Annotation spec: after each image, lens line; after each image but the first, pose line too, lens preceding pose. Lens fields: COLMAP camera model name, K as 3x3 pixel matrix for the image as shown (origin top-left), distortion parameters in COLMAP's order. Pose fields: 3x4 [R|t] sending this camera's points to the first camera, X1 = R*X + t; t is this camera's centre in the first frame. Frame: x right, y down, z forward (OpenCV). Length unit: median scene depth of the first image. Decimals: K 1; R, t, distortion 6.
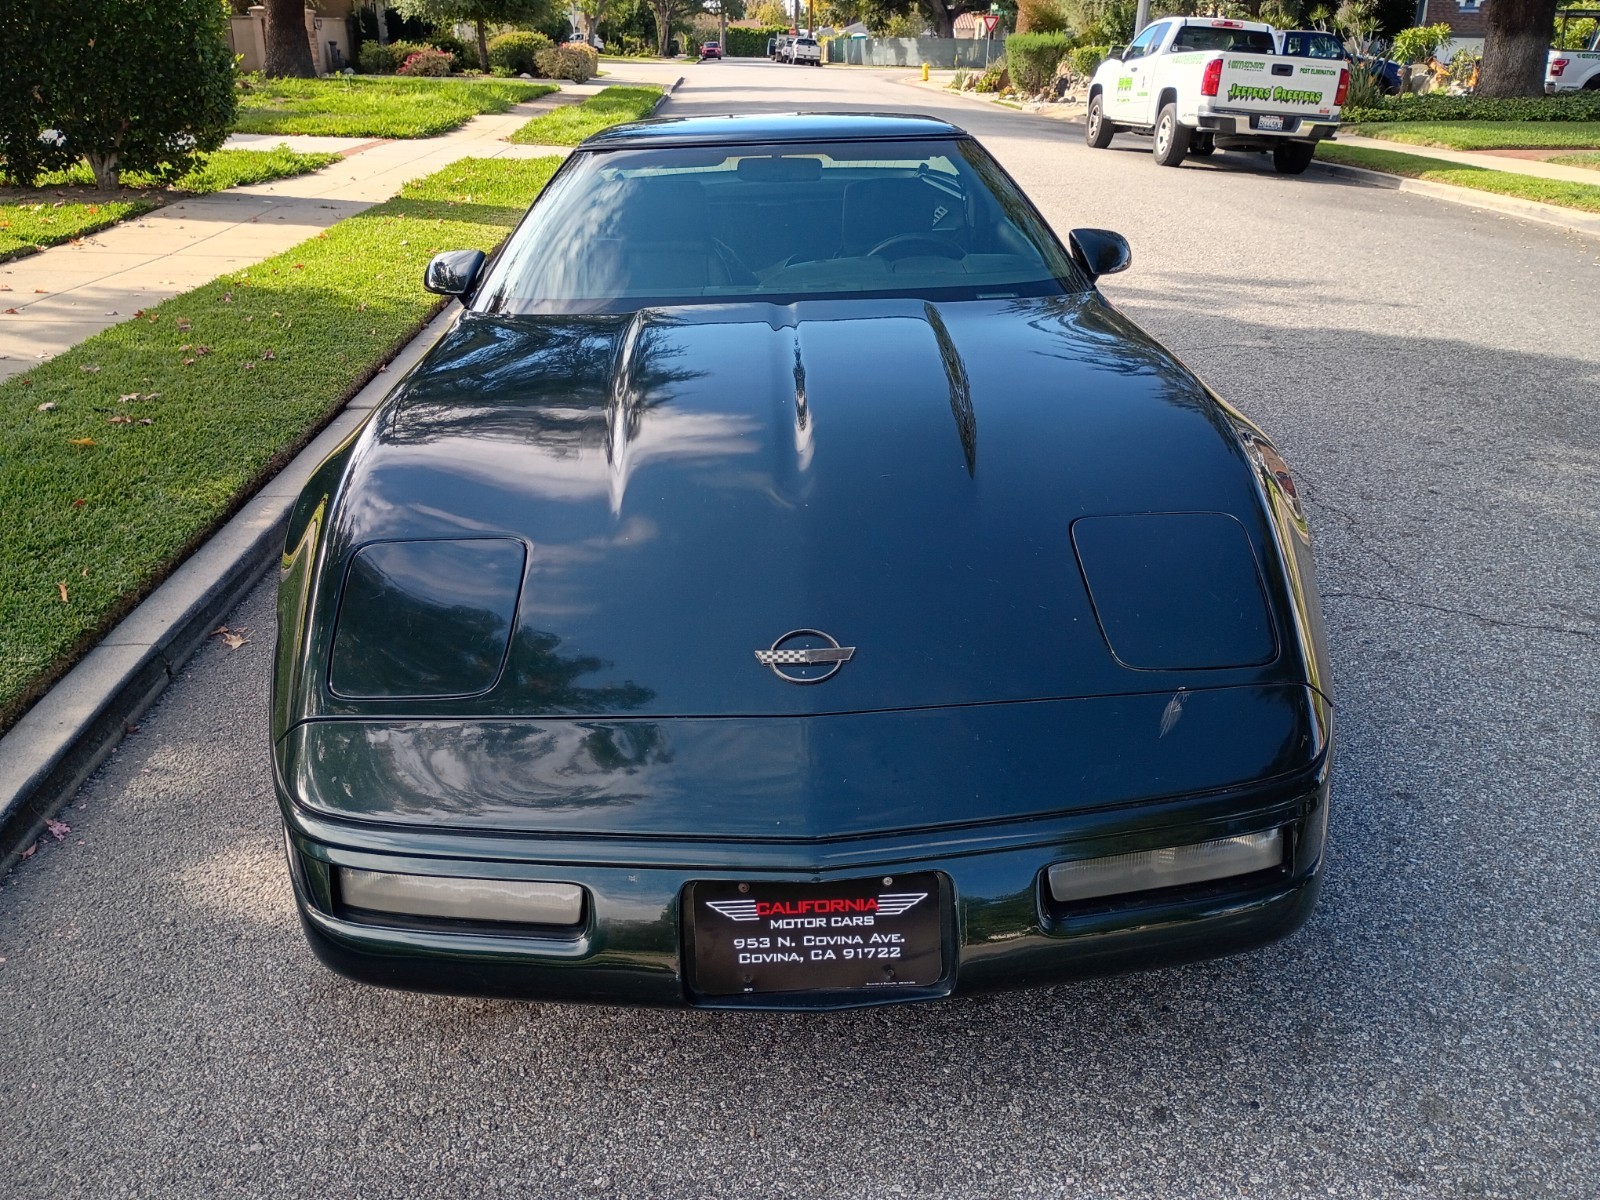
lens RADIAL K [[1325.9, 0, 800.0], [0, 1325.9, 600.0], [0, 0, 1]] dist [0.063284, -0.075742]
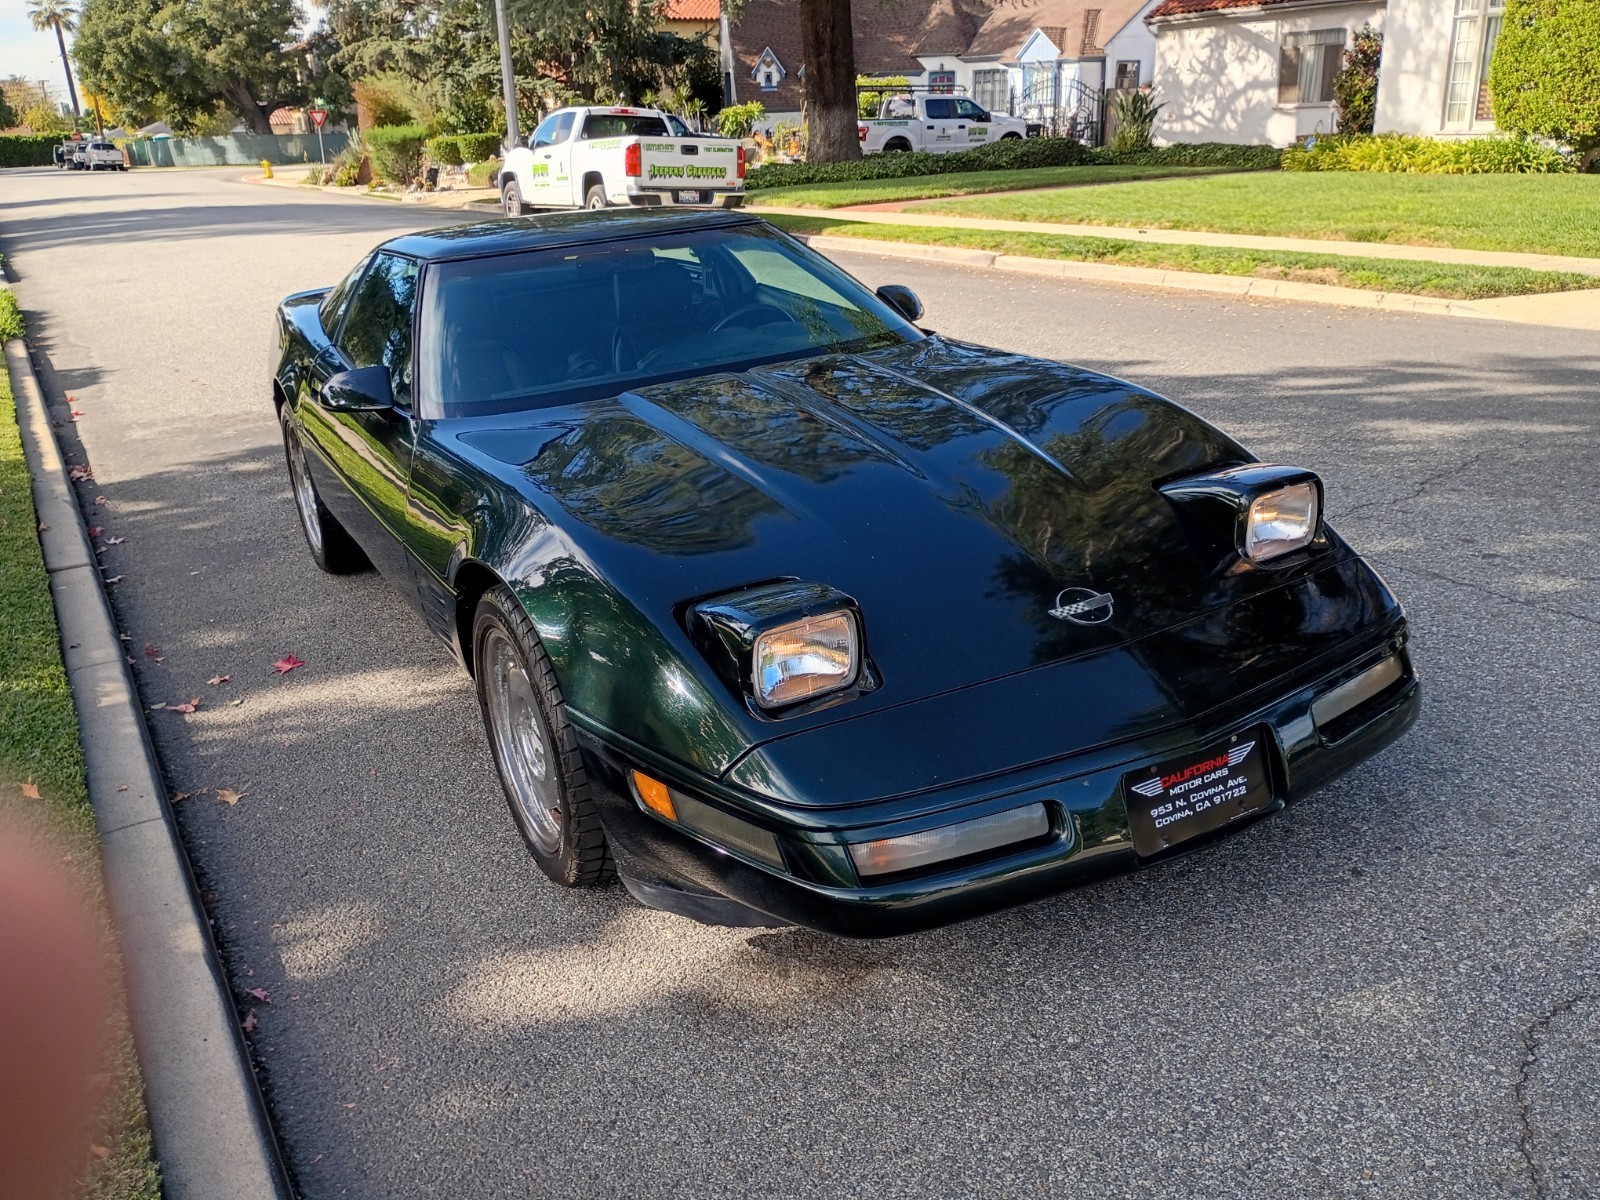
lens RADIAL K [[1325.9, 0, 800.0], [0, 1325.9, 600.0], [0, 0, 1]] dist [0.063284, -0.075742]
pose [[0.889964, -0.198680, 0.410475, -0.069088], [0.221390, 0.975152, -0.008006, -0.001361], [-0.398685, 0.098000, 0.911837, -0.007503]]
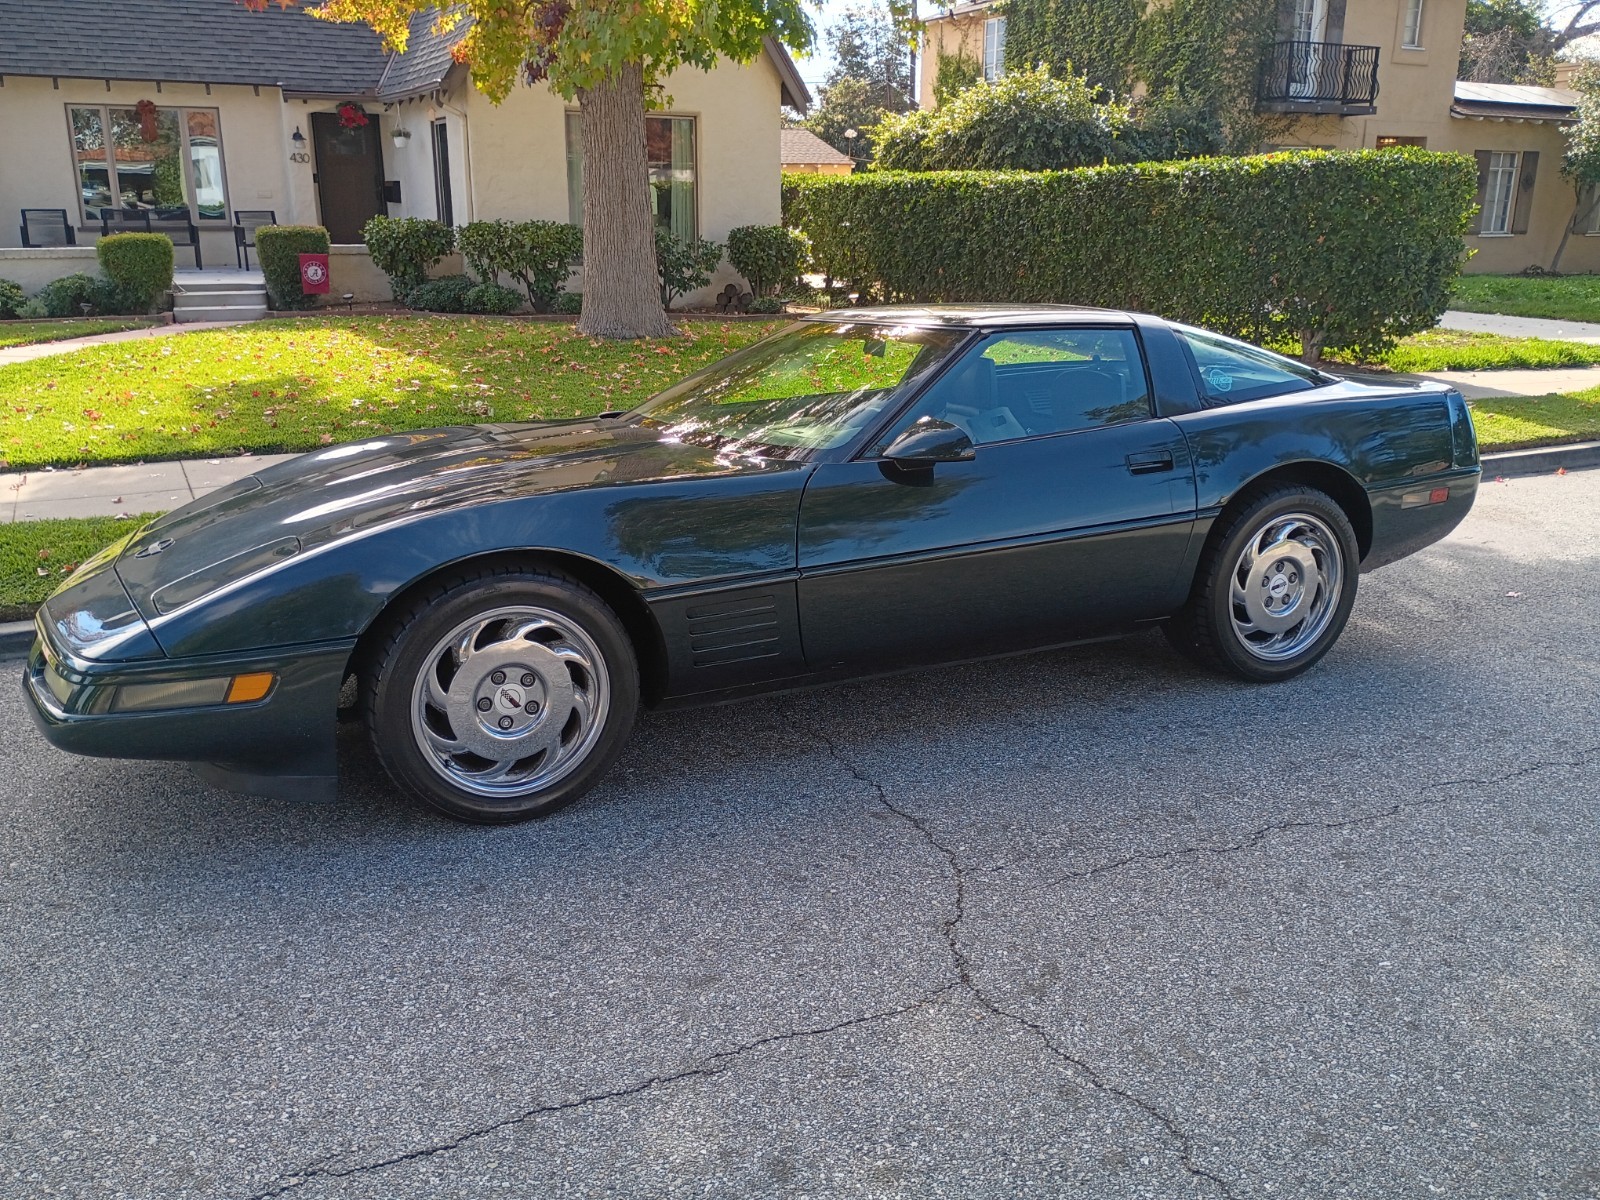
lens RADIAL K [[1325.9, 0, 800.0], [0, 1325.9, 600.0], [0, 0, 1]] dist [0.063284, -0.075742]
pose [[0.410674, 0.241404, -0.879245, 0.185642], [-0.351857, 0.931578, 0.091429, -0.034531], [0.841156, 0.271821, 0.467514, 0.079370]]
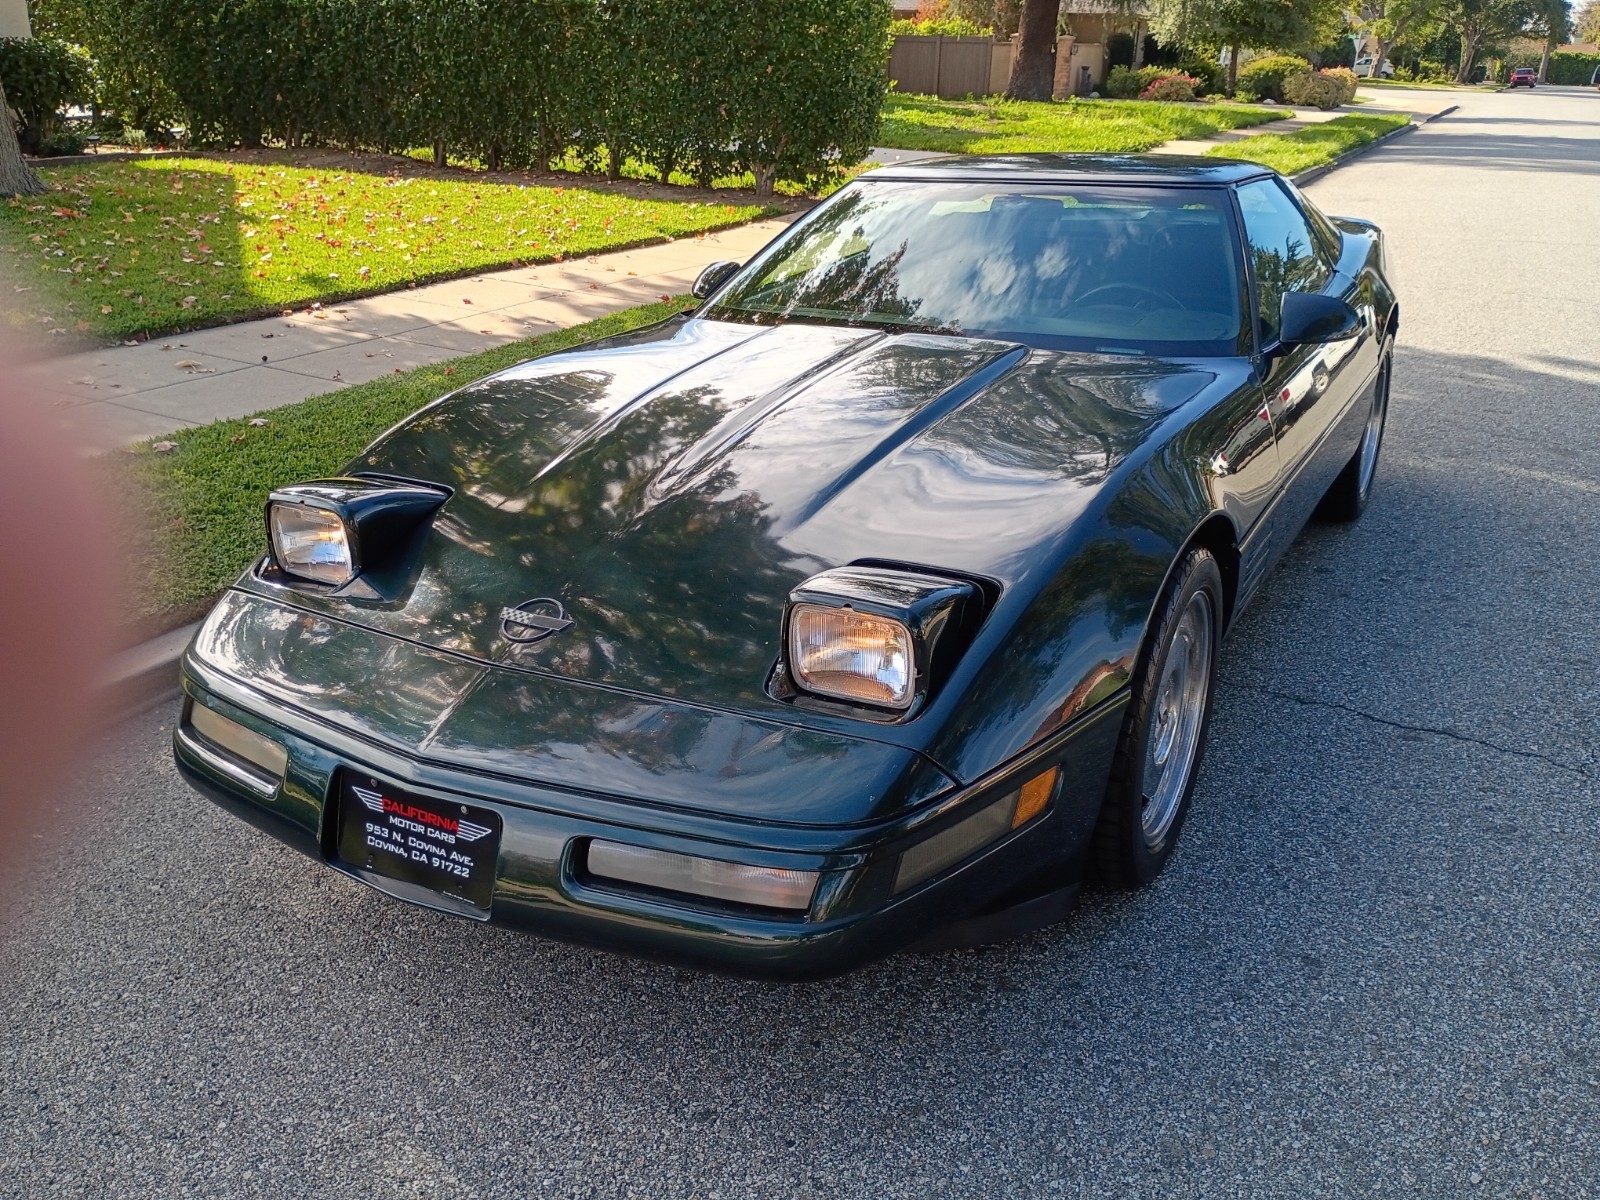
lens RADIAL K [[1329.3, 0, 800.0], [0, 1329.3, 600.0], [0, 0, 1]] dist [0.066985, -0.086778]
pose [[0.859543, 0.201336, -0.469734, 0.066037], [-0.208758, 0.977272, 0.036878, -0.005806], [0.466483, 0.066363, 0.882037, 0.007144]]
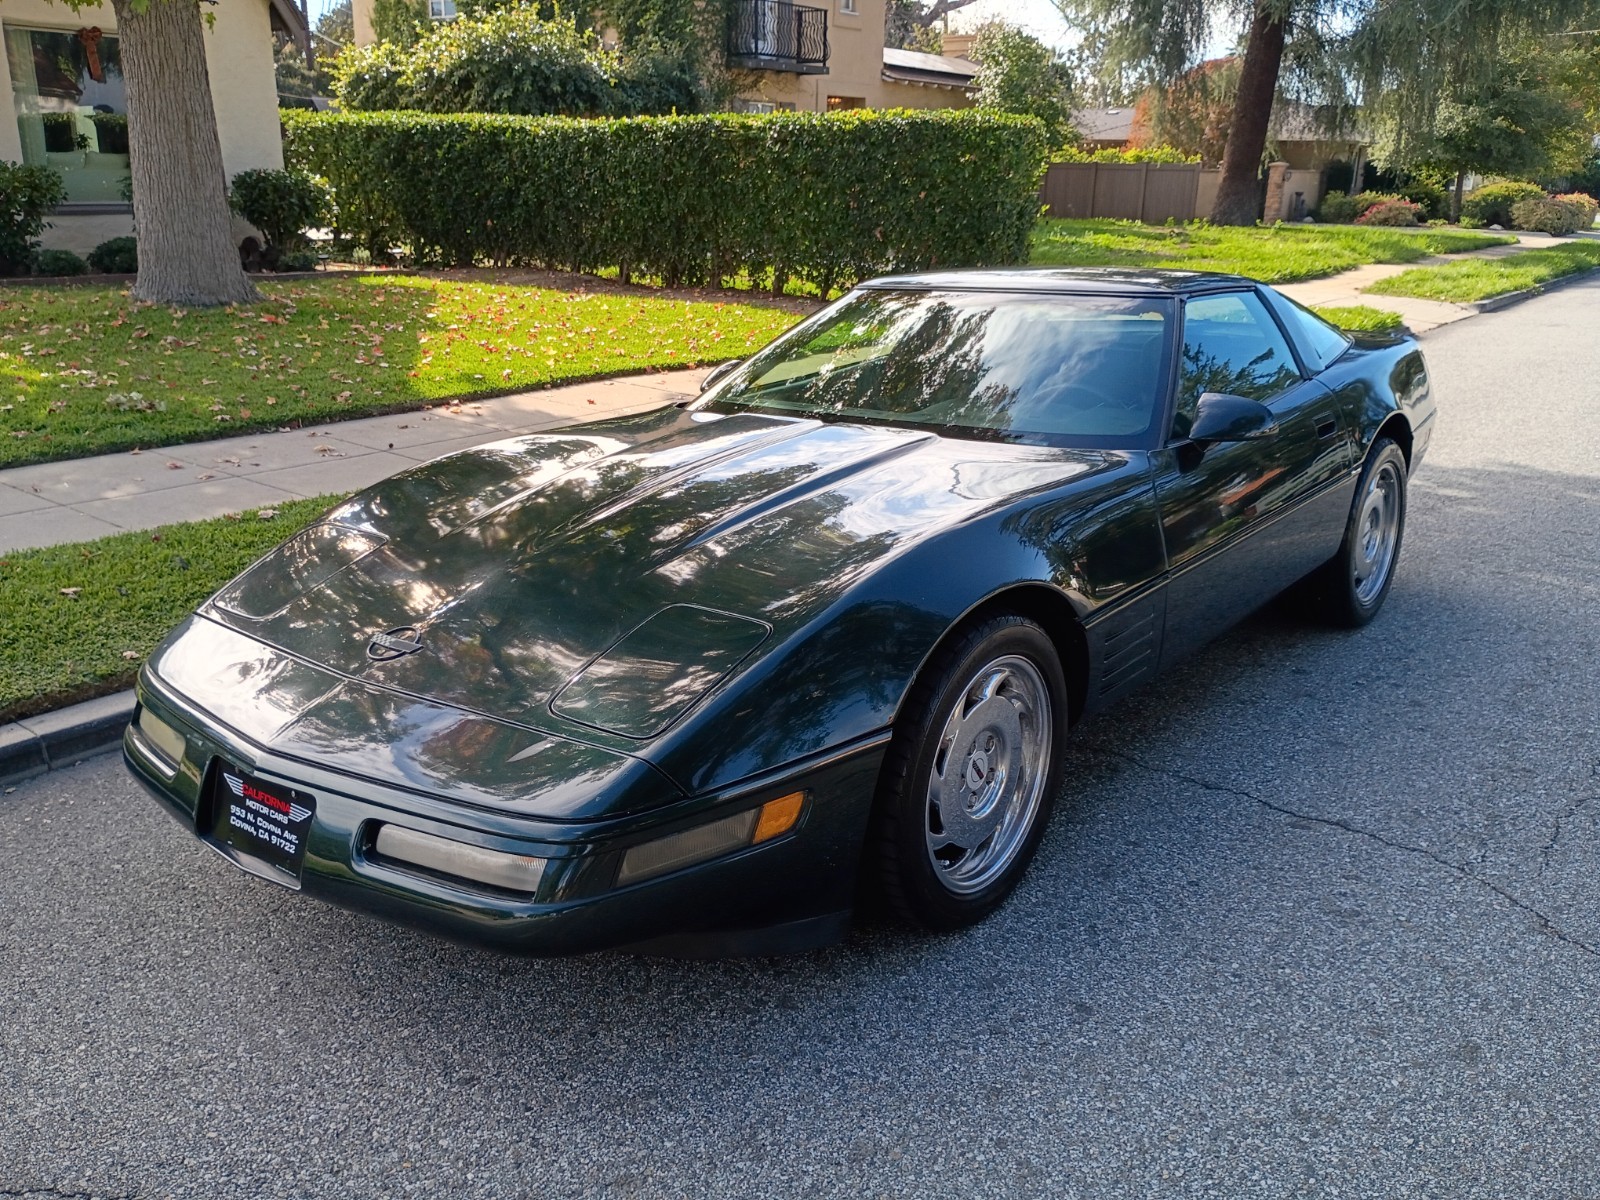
lens RADIAL K [[1329.3, 0, 800.0], [0, 1329.3, 600.0], [0, 0, 1]] dist [0.066985, -0.086778]
pose [[0.765520, 0.197365, -0.612394, 0.100917], [-0.256793, 0.966419, -0.009540, -0.008168], [0.589947, 0.164562, 0.790495, 0.014379]]
